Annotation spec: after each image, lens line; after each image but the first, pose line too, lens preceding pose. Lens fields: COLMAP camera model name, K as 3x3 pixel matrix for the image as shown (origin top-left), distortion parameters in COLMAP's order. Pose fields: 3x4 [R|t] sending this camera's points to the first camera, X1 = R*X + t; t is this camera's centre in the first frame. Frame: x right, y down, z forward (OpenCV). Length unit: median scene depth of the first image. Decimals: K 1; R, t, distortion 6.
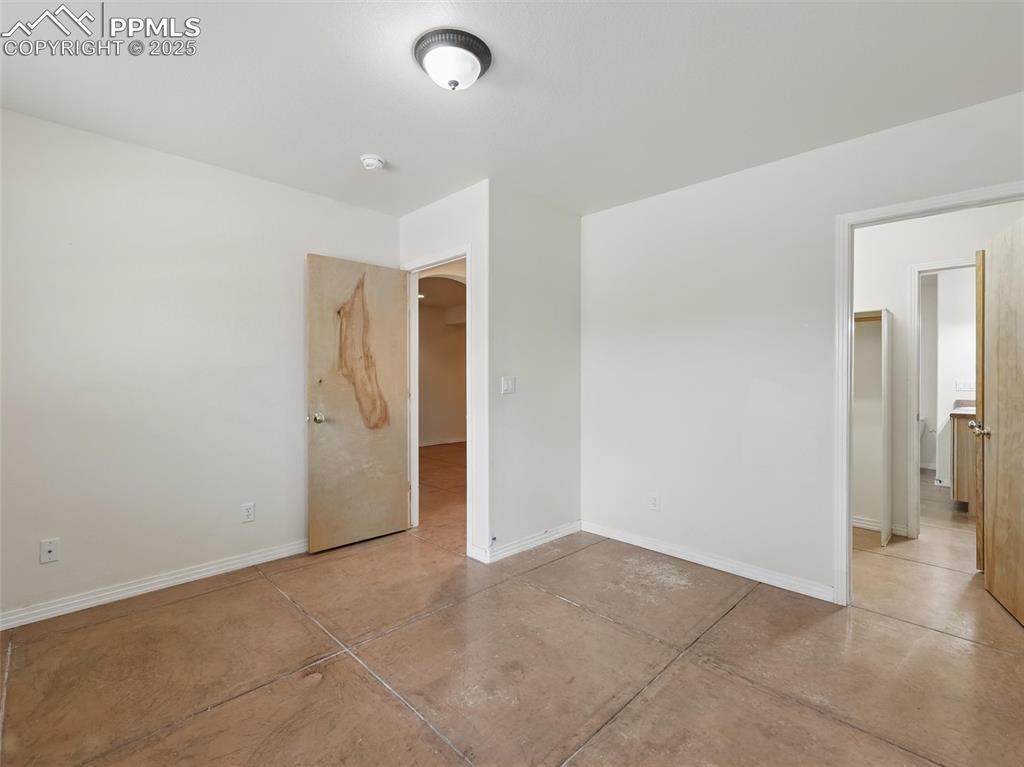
lens RADIAL K [[468.6, 0, 512.9], [0, 468.6, 382.2], [0, 0, 1]] dist [0.004625, -0.000887]
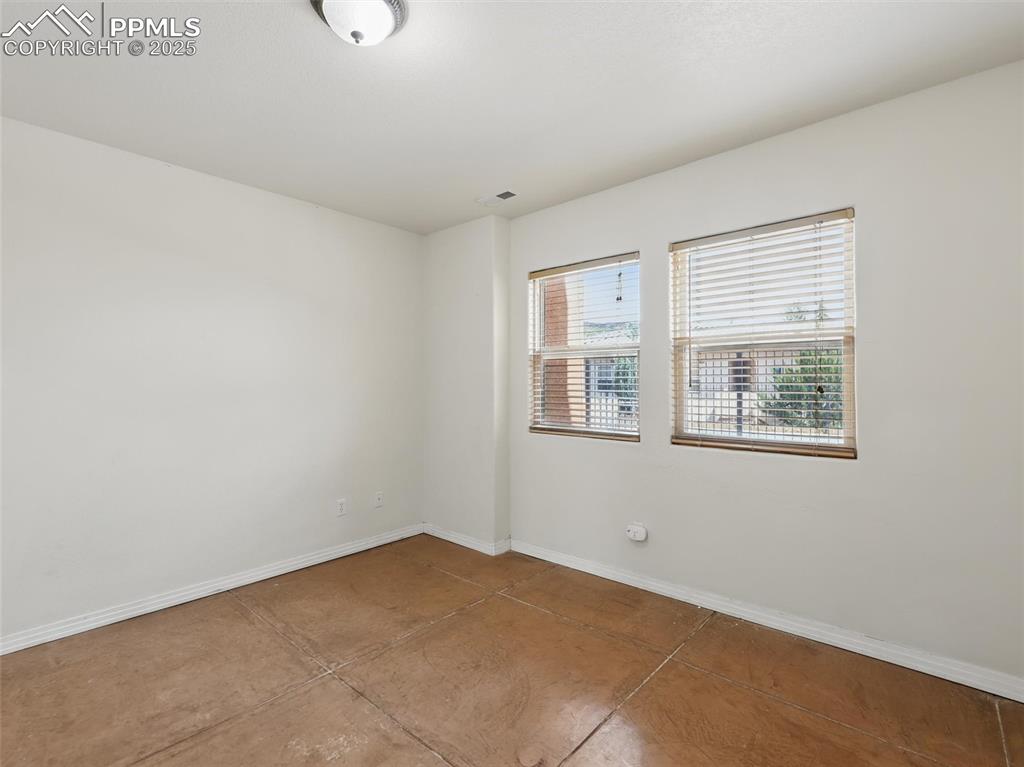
lens RADIAL K [[468.6, 0, 514.5], [0, 468.6, 381.9], [0, 0, 1]] dist [0.004625, -0.000887]
pose [[-0.998016, 0.003139, -0.062885, -0.382624], [0.002428, 0.999932, 0.011381, -0.040018], [0.062916, 0.011206, -0.997956, 1.977259]]
